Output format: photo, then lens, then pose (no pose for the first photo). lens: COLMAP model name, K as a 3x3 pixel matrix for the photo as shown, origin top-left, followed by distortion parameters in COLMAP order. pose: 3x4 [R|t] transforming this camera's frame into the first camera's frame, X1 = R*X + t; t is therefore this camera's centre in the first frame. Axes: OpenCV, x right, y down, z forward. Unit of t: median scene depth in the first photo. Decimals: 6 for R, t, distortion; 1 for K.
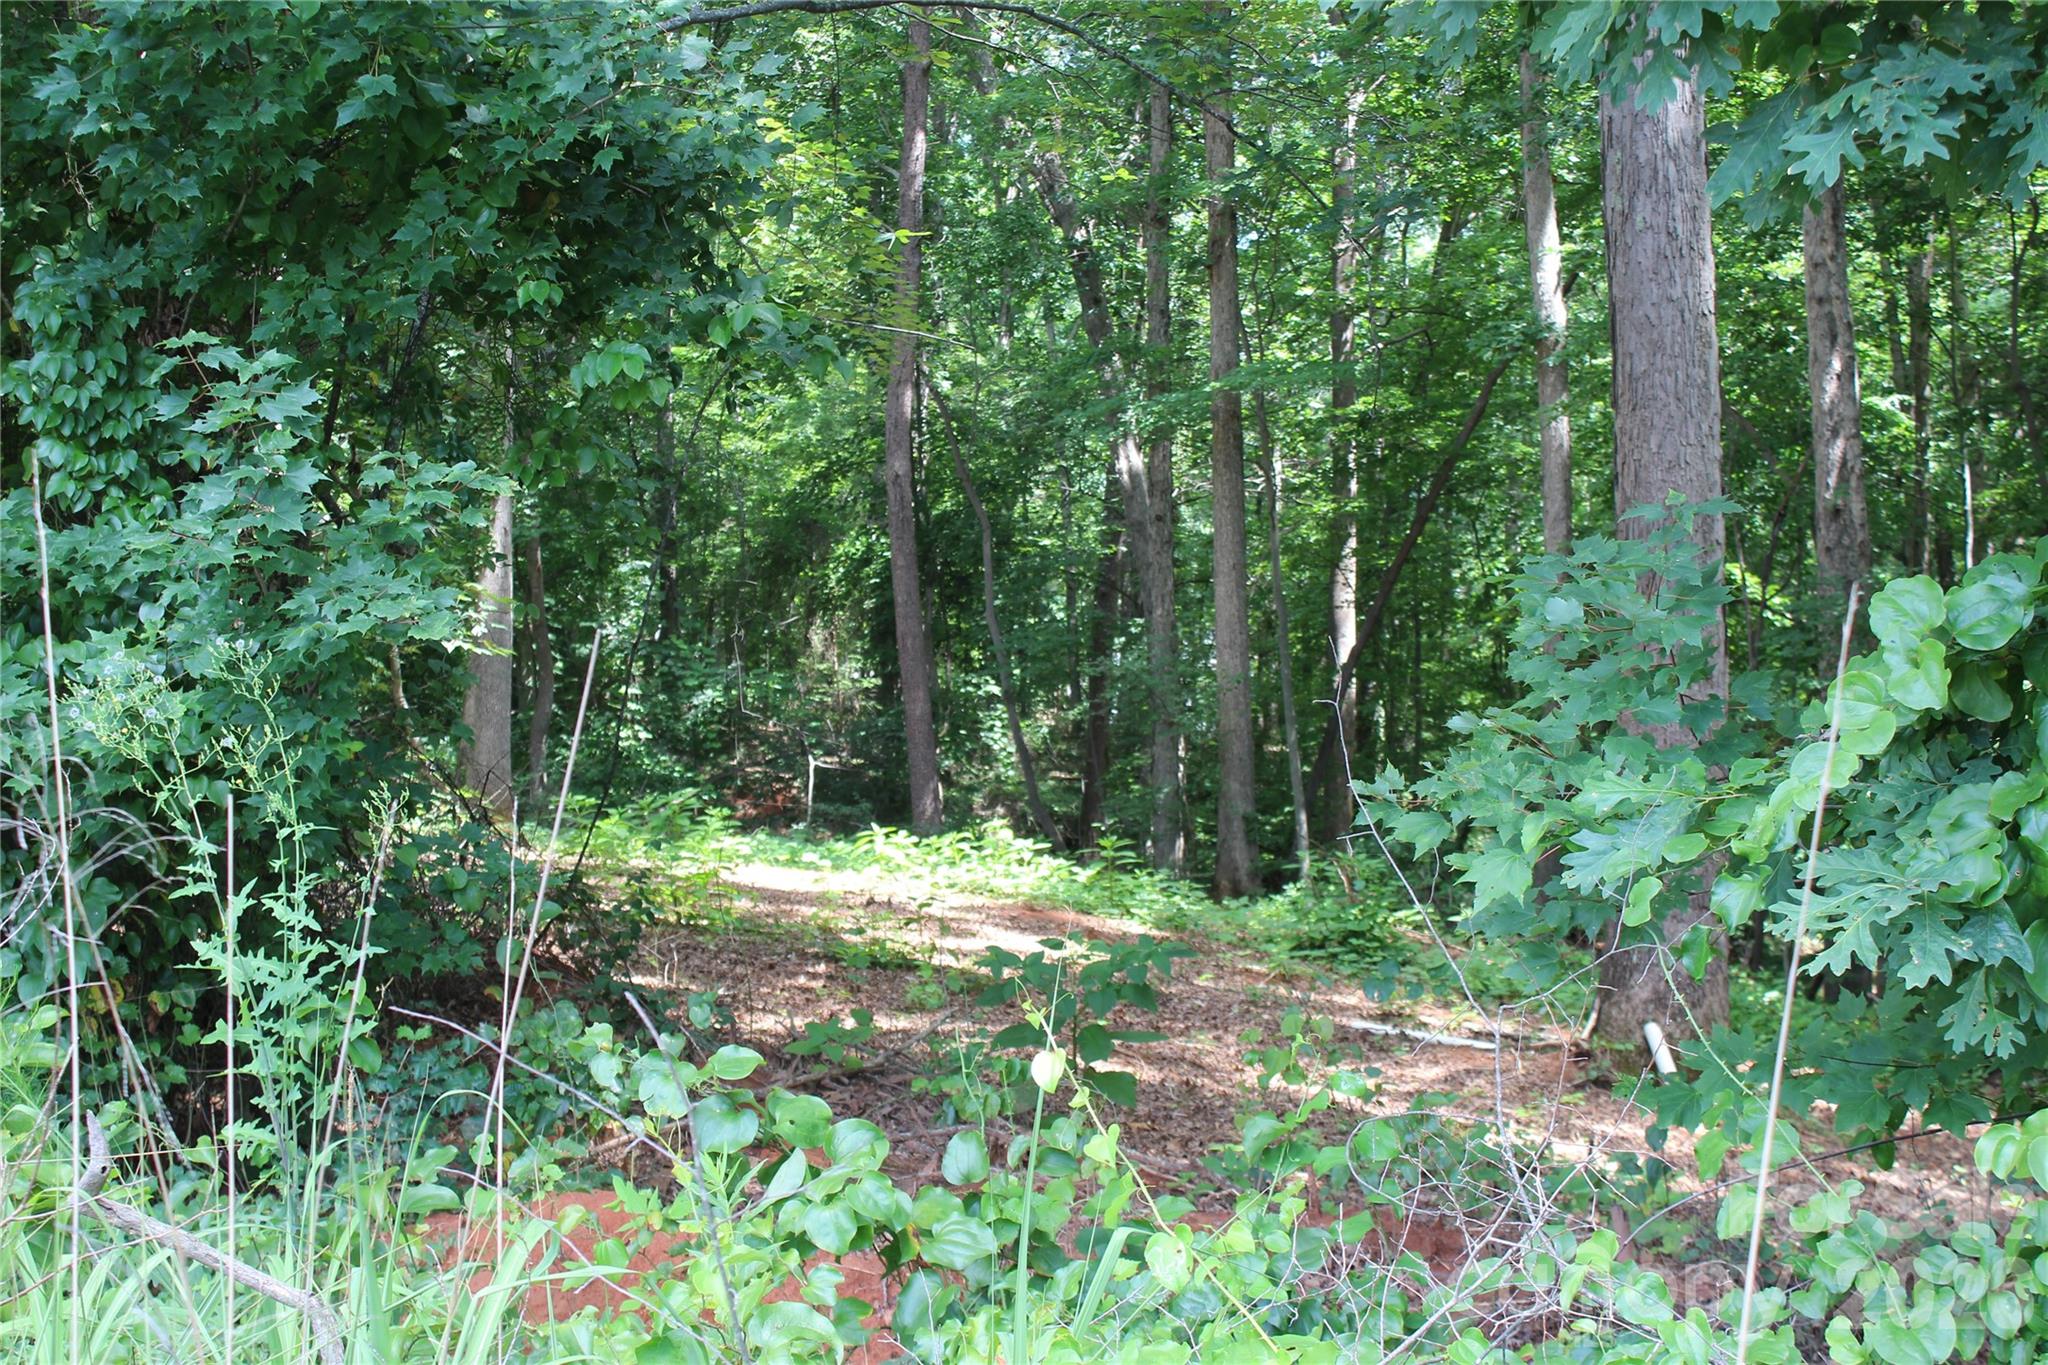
lens RADIAL K [[1937.0, 0, 1024.0], [0, 1937.0, 682.5], [0, 0, 1]] dist [0.043431, 0.015936]
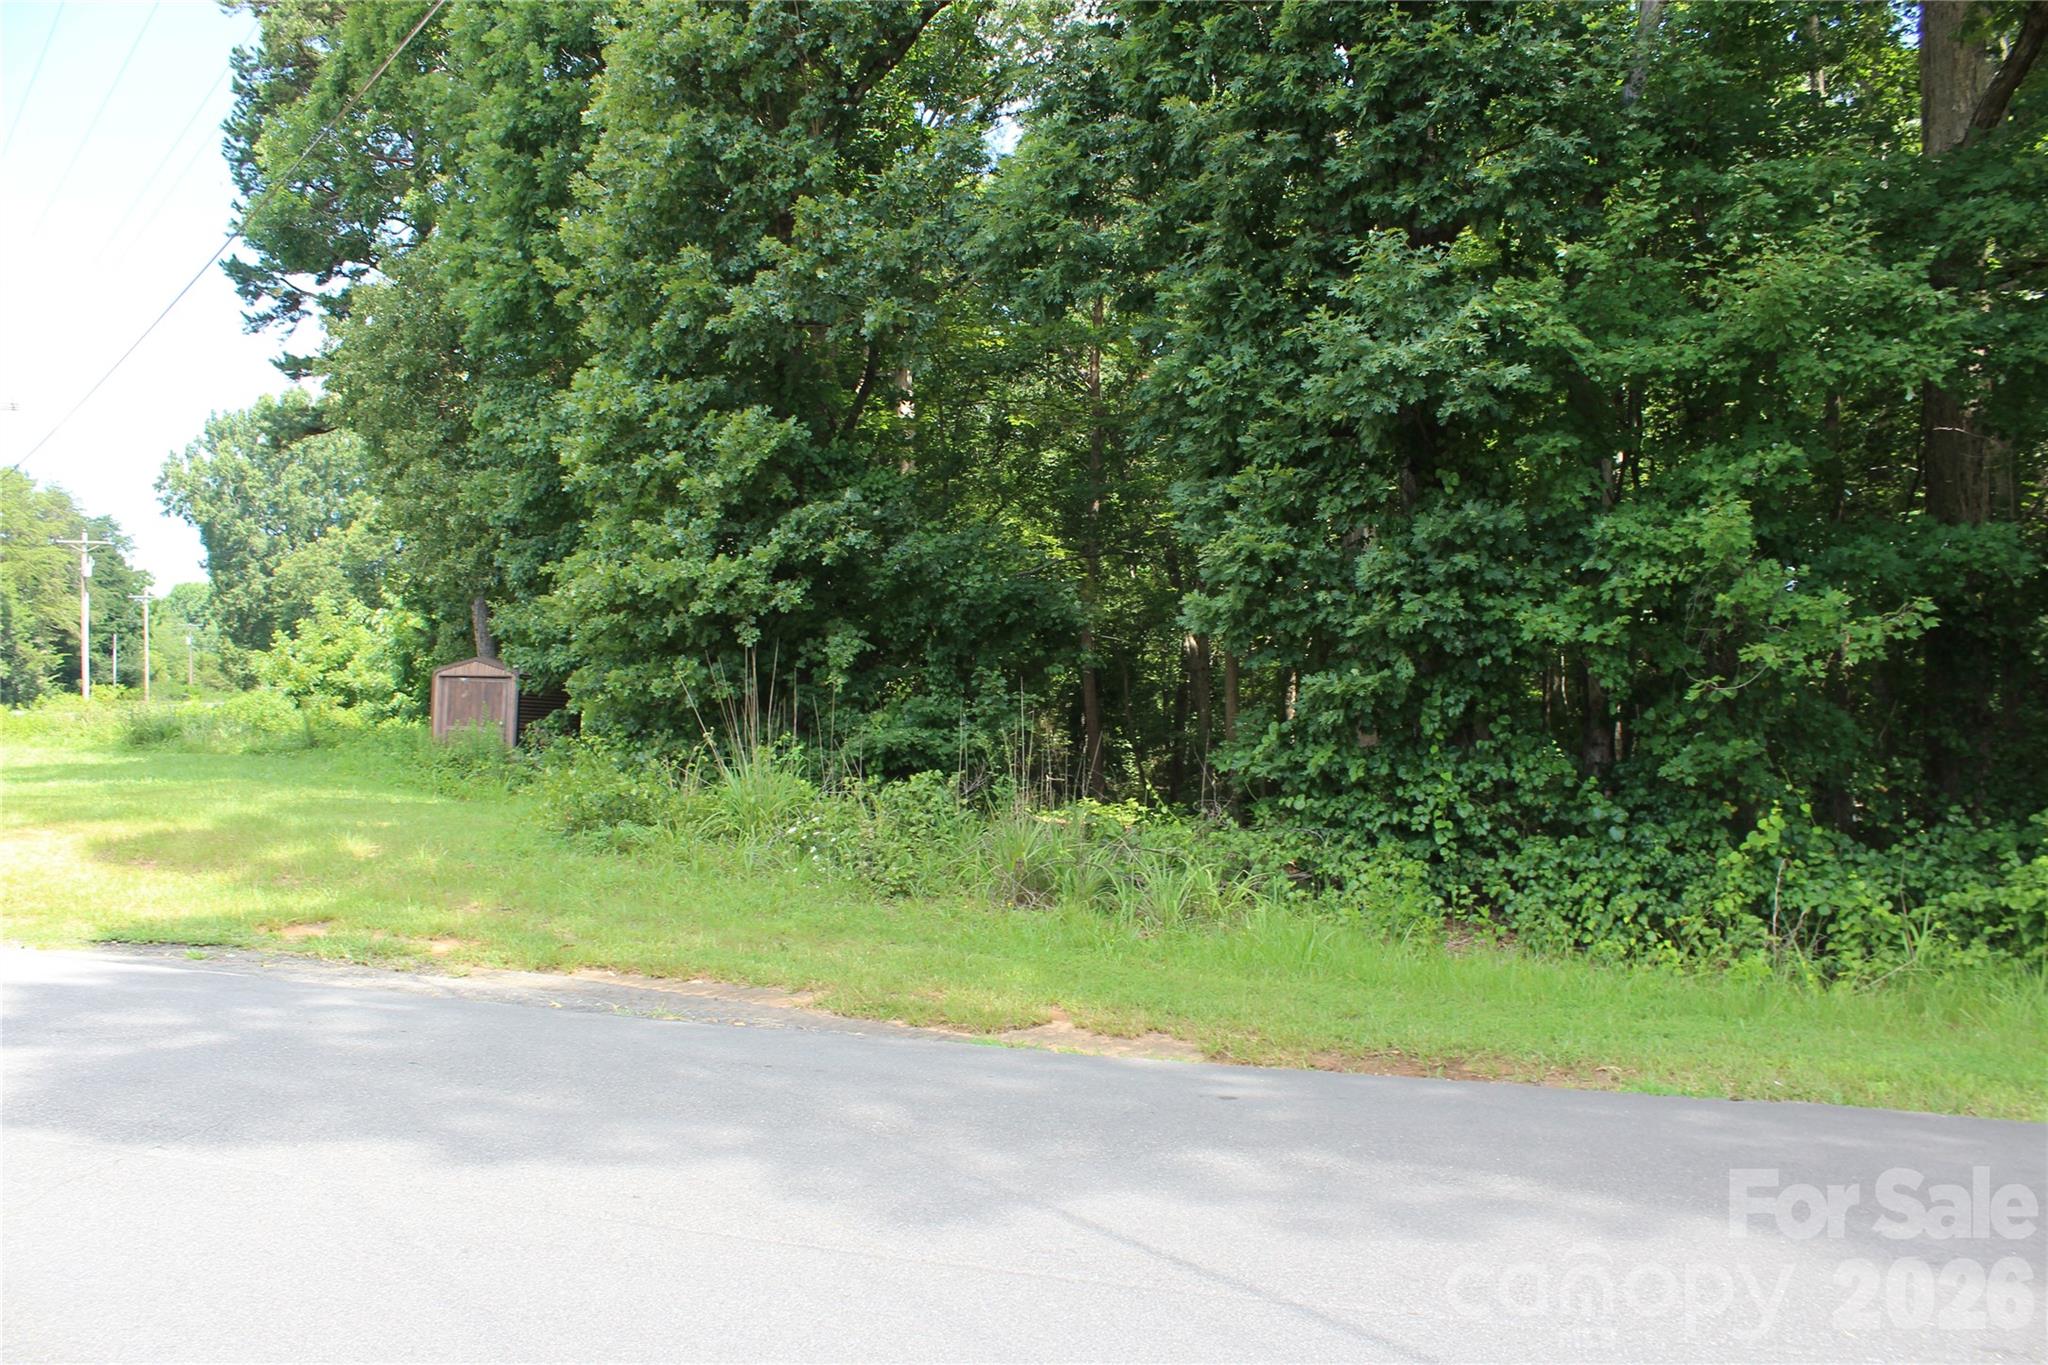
lens RADIAL K [[1736.6, 0, 1024.0], [0, 1736.6, 682.5], [0, 0, 1]] dist [-0.200367, 0.202550]
pose [[0.997863, -0.000177, -0.065342, -0.013707], [-0.002383, 0.999232, -0.039106, 0.022906], [0.065299, 0.039178, 0.997096, -2.401953]]
